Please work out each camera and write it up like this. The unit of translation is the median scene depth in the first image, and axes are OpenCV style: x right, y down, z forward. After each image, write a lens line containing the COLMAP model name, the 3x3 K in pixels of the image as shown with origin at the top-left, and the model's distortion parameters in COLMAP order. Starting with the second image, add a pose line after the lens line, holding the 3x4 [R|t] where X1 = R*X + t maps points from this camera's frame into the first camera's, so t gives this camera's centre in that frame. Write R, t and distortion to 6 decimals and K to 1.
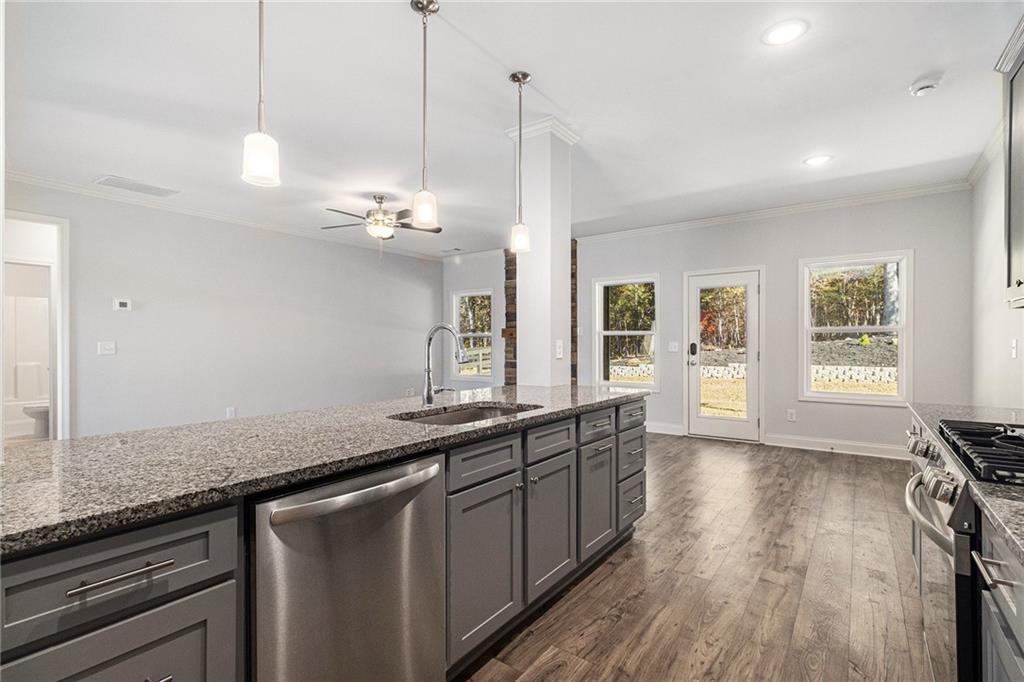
lens RADIAL K [[478.9, 0, 512.0], [0, 478.9, 341.0], [0, 0, 1]] dist [0.005066, 0.000521]
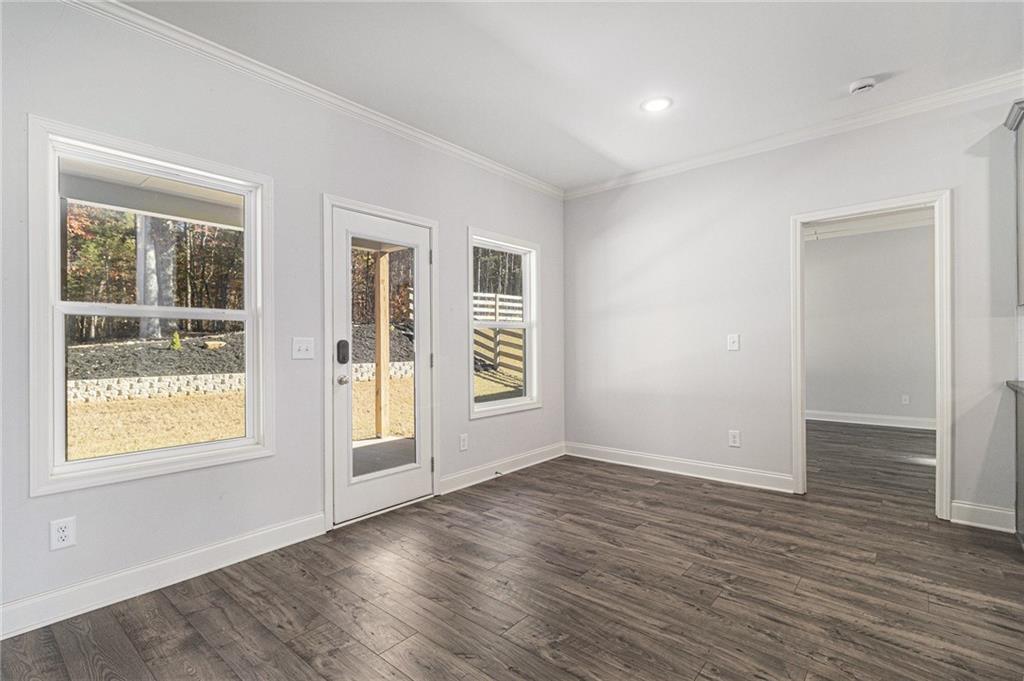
lens RADIAL K [[478.9, 0, 512.0], [0, 478.9, 340.5], [0, 0, 1]] dist [0.005066, 0.000521]
pose [[0.087690, 0.008007, 0.996116, -0.108404], [0.006681, 0.999940, -0.008626, 0.009987], [-0.996125, 0.007412, 0.087631, 0.776464]]
